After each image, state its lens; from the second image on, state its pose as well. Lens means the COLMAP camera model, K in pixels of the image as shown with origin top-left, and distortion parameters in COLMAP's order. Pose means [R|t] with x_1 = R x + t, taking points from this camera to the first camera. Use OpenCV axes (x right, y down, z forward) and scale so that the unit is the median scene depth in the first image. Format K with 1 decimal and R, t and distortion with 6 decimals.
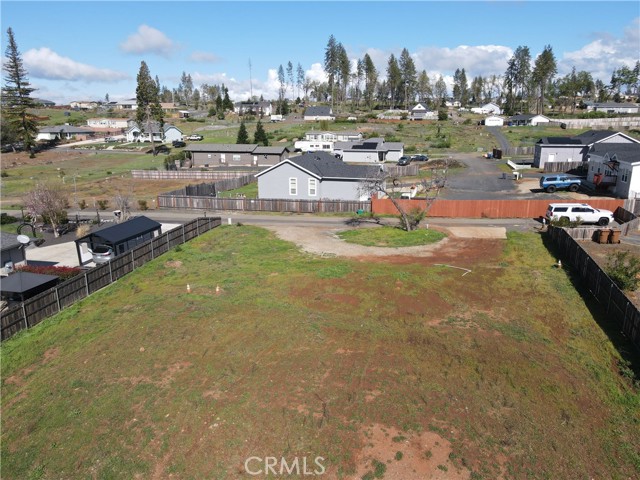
lens RADIAL K [[466.8, 0, 317.9], [0, 466.8, 236.6], [0, 0, 1]] dist [0.006856, 0.020443]
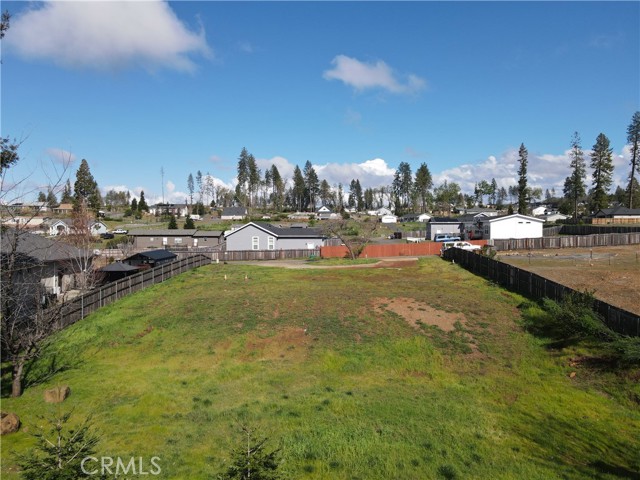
lens RADIAL K [[466.8, 0, 317.0], [0, 466.8, 236.6], [0, 0, 1]] dist [0.006856, 0.020443]
pose [[0.978464, -0.005016, 0.206354, -0.078976], [0.051796, 0.973686, -0.221931, 0.086406], [-0.199811, 0.227840, 0.952977, -0.131945]]
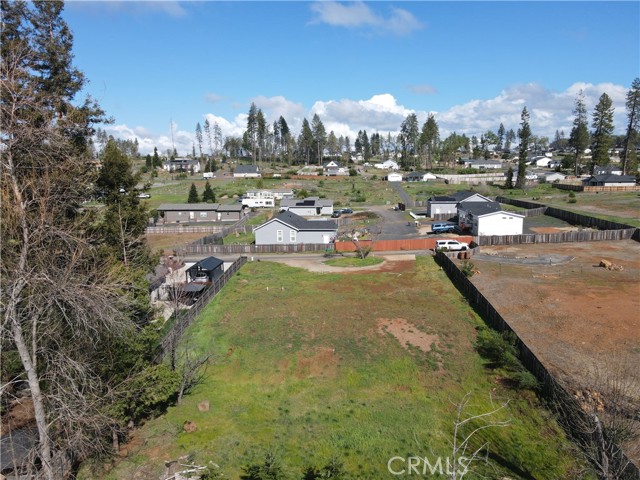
lens RADIAL K [[466.8, 0, 317.1], [0, 466.8, 236.7], [0, 0, 1]] dist [0.006856, 0.020443]
pose [[0.980856, -0.036068, 0.191363, -0.116704], [0.055058, 0.993967, -0.094861, 0.023709], [-0.186787, 0.103581, 0.976925, -0.261943]]
